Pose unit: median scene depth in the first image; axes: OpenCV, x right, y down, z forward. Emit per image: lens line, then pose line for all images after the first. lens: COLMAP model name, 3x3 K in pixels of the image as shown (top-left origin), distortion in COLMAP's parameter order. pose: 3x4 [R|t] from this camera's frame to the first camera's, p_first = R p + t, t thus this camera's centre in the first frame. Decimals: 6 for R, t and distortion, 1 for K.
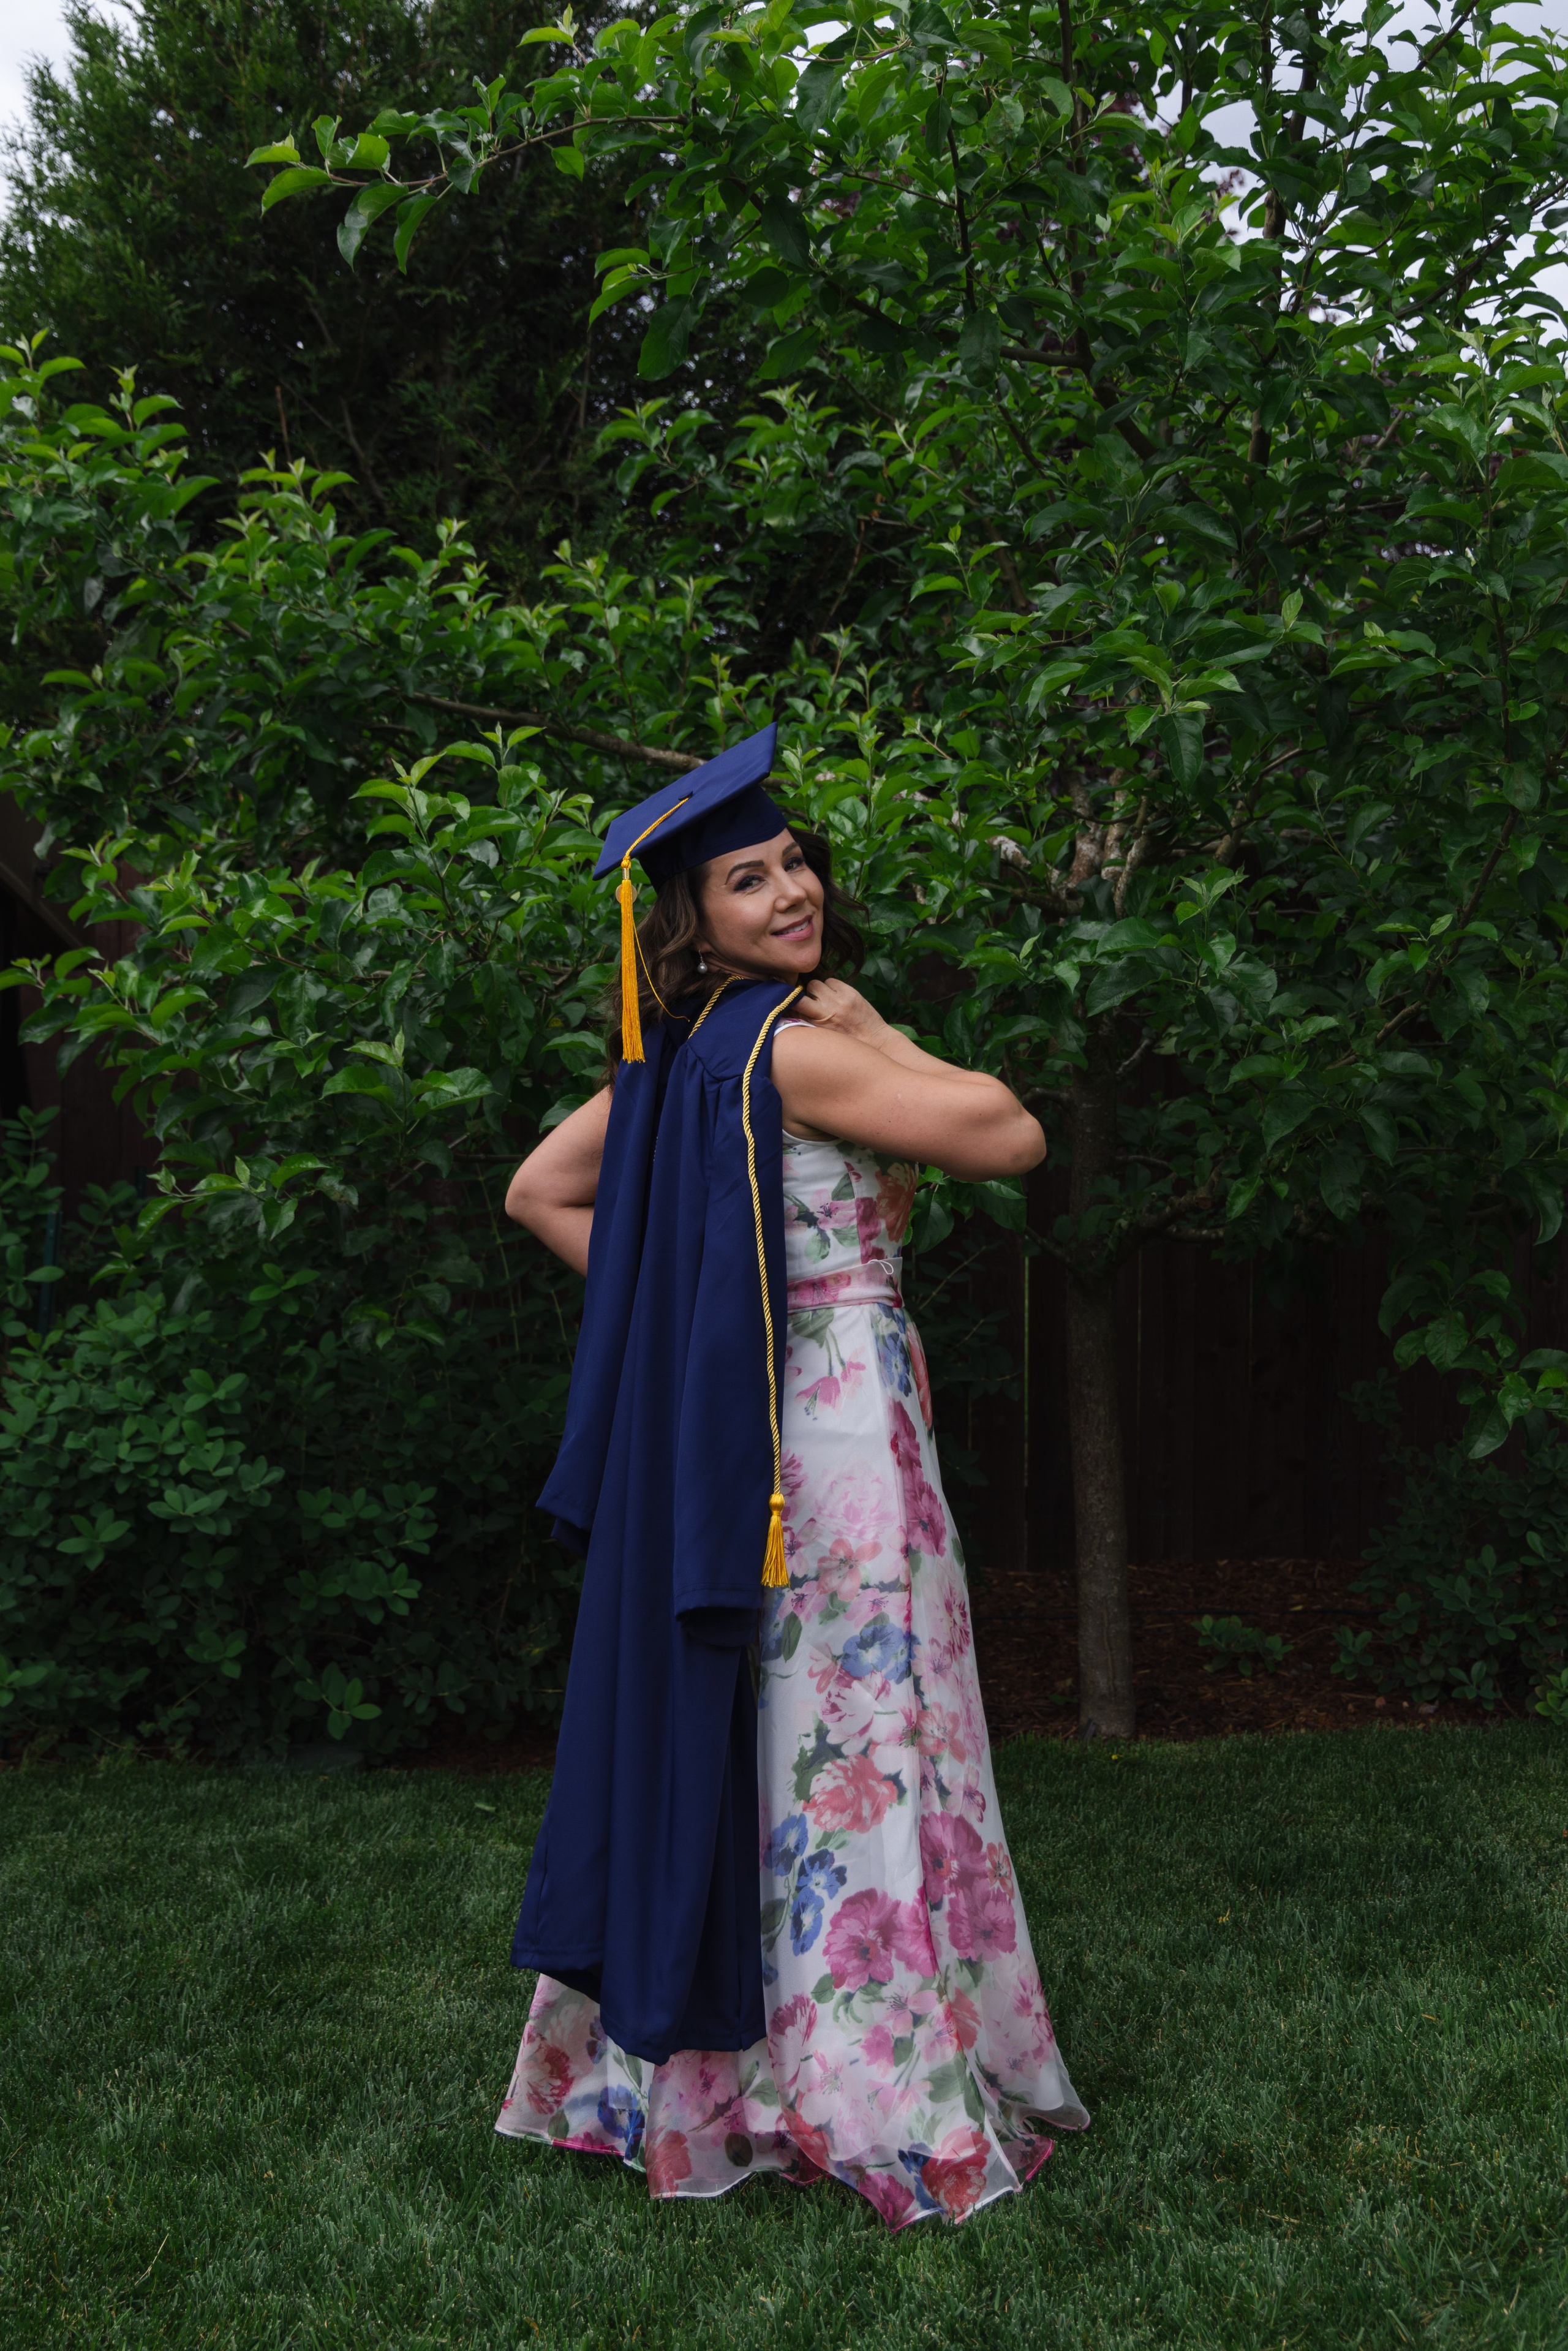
lens RADIAL K [[2762.6, 0, 757.7], [0, 2762.6, 1179.8], [0, 0, 1]] dist [0.026779, 0.000000]
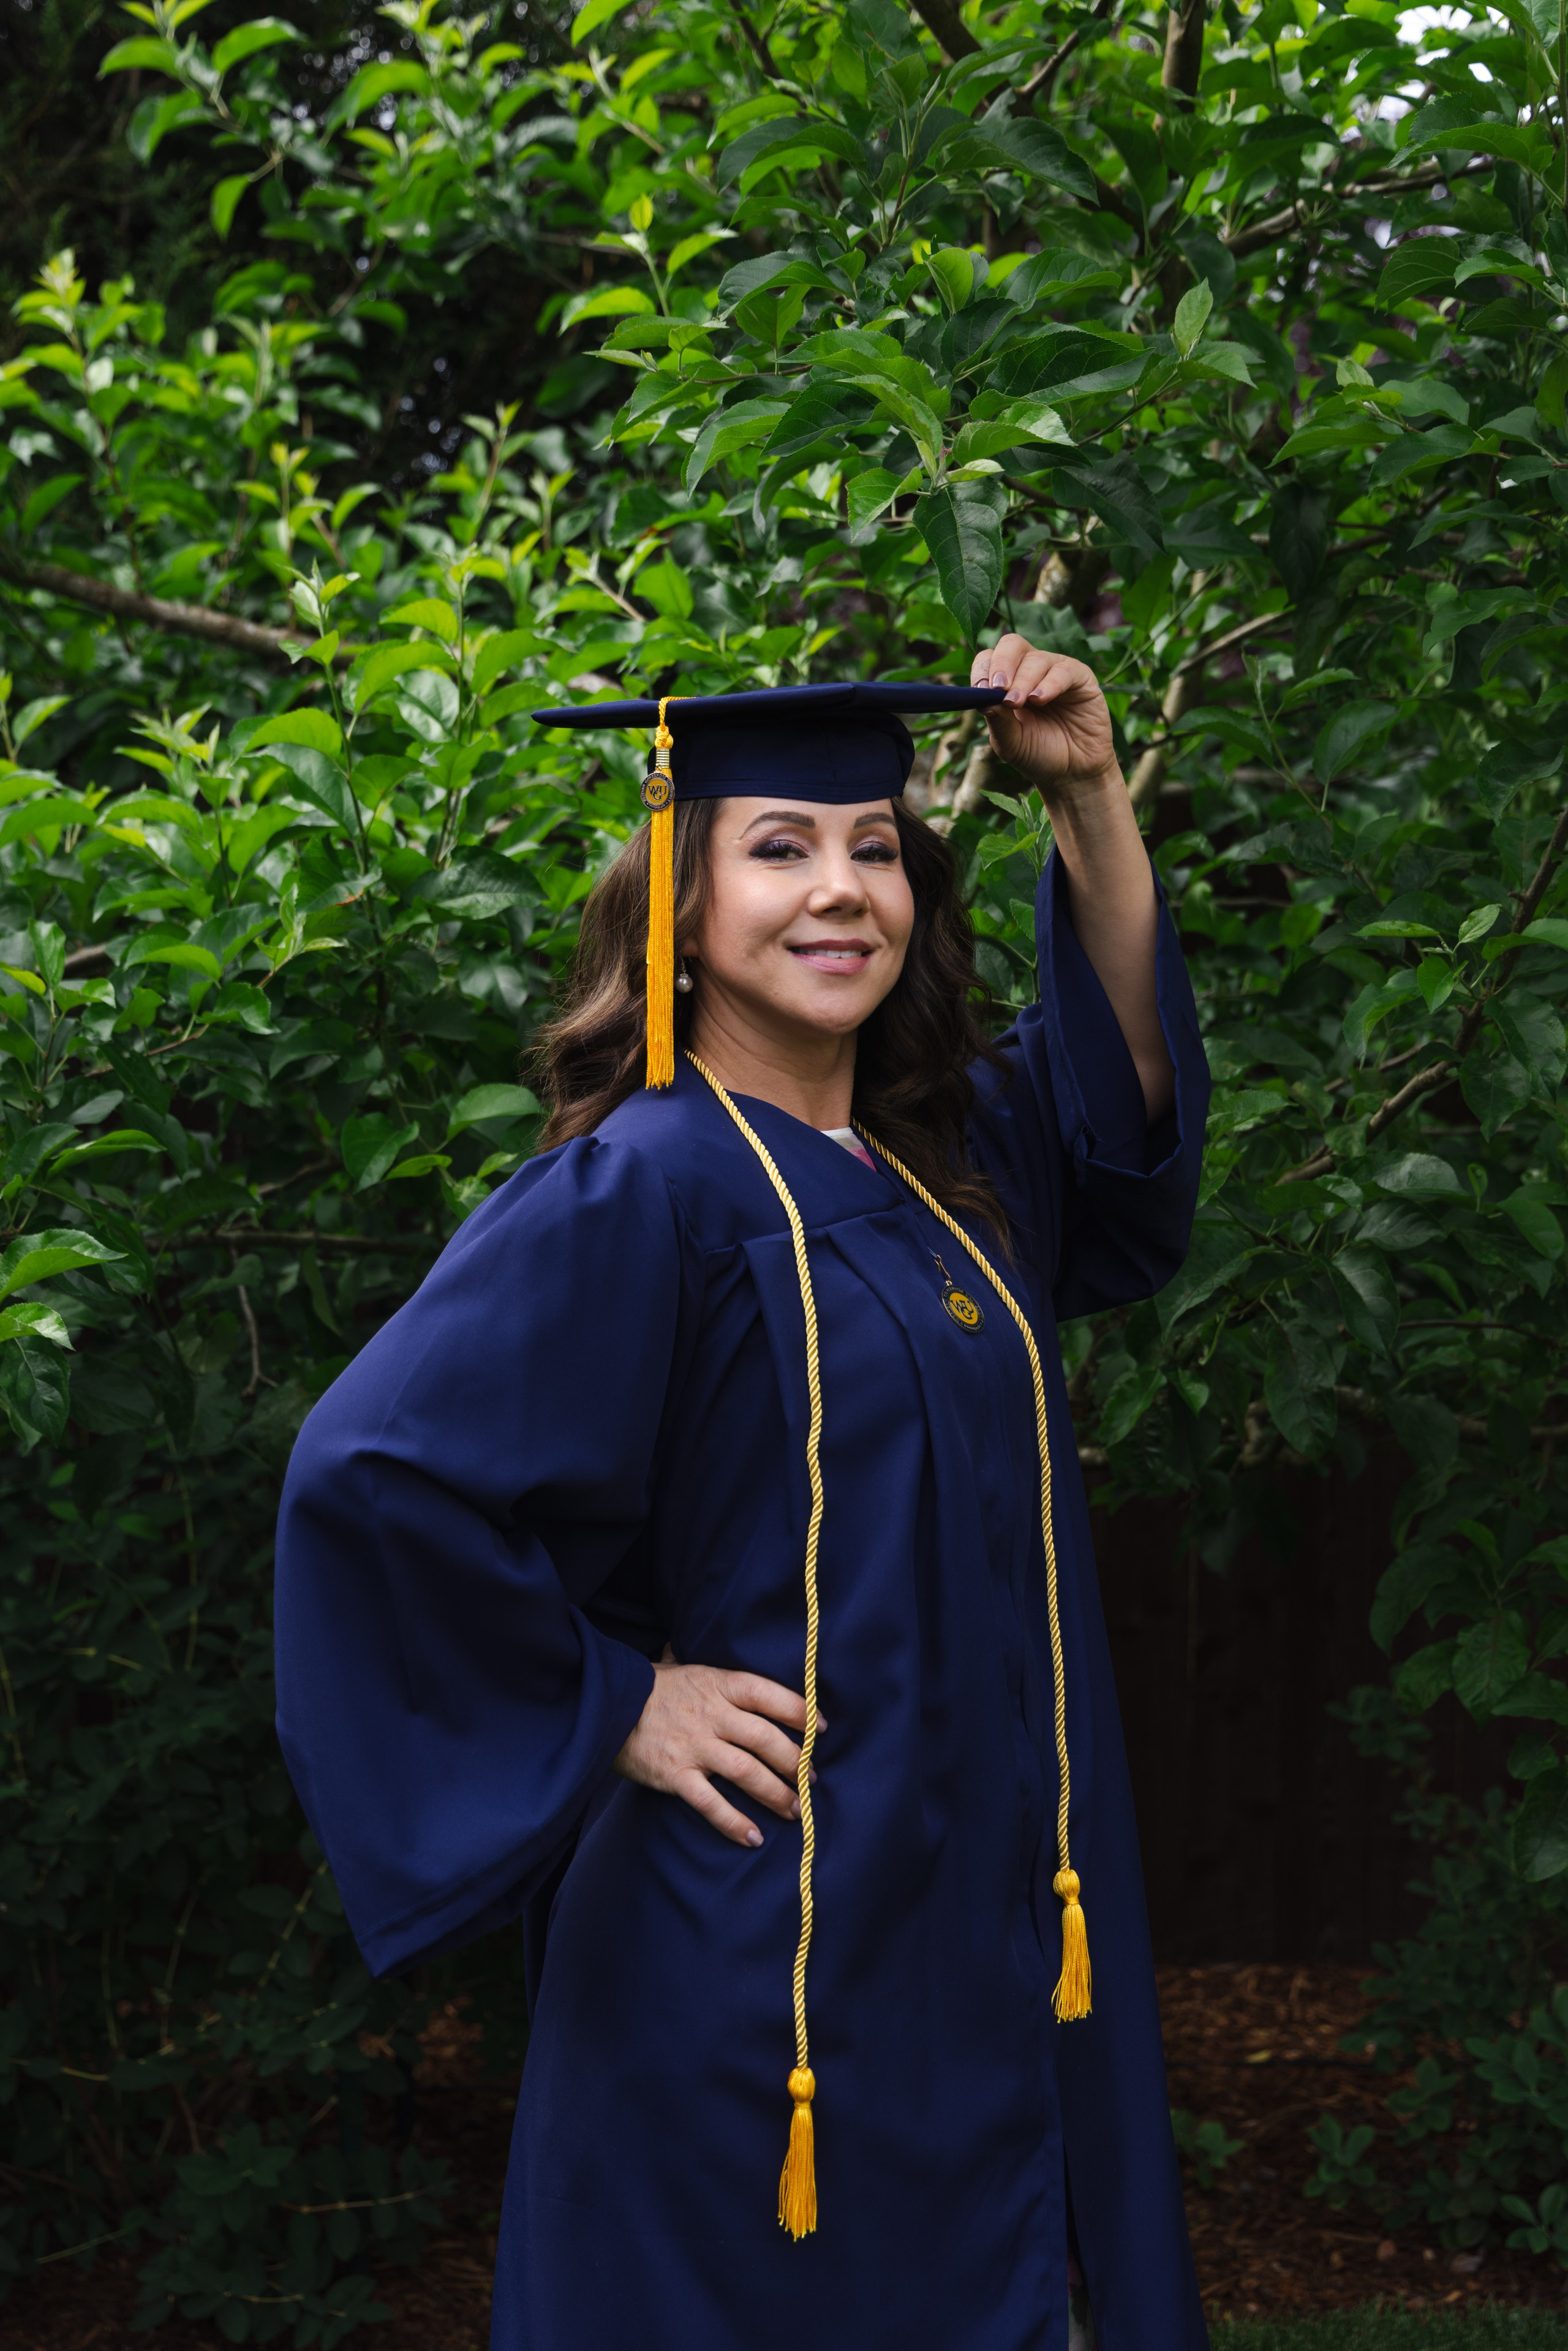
lens RADIAL K [[3908.9, 0, 779.2], [0, 3908.9, 1144.1], [0, 0, 1]] dist [0.047080, 0.000000]
pose [[0.998494, 0.017617, 0.051958, 0.052887], [-0.015680, 0.999175, -0.037459, -0.013265], [-0.052576, 0.036588, 0.997946, 0.180917]]
